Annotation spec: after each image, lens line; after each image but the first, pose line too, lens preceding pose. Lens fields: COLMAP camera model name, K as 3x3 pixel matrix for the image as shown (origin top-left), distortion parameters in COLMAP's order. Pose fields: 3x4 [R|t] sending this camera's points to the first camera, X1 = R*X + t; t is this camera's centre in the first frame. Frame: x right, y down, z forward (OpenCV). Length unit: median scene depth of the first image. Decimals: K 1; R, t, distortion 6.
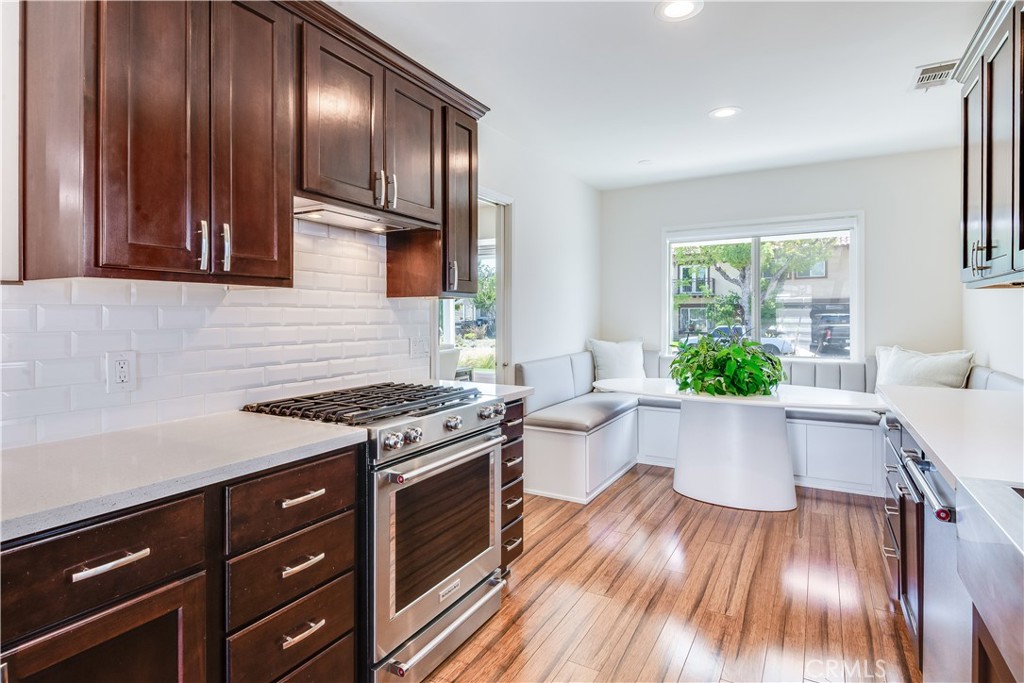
lens RADIAL K [[537.5, 0, 513.8], [0, 537.5, 320.2], [0, 0, 1]] dist [0.075093, -0.041054]
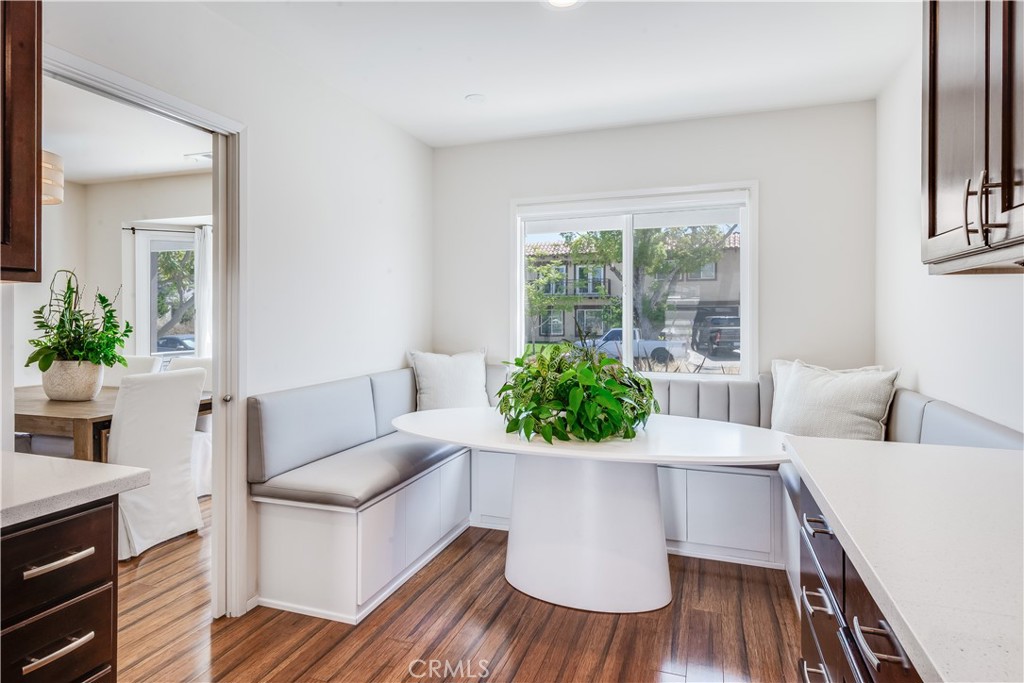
lens RADIAL K [[537.5, 0, 513.8], [0, 537.5, 320.2], [0, 0, 1]] dist [0.075093, -0.041054]
pose [[0.987216, 0.002412, 0.159369, 0.201796], [-0.001993, 0.999994, -0.002787, -0.004686], [-0.159375, 0.002434, 0.987215, 0.340388]]
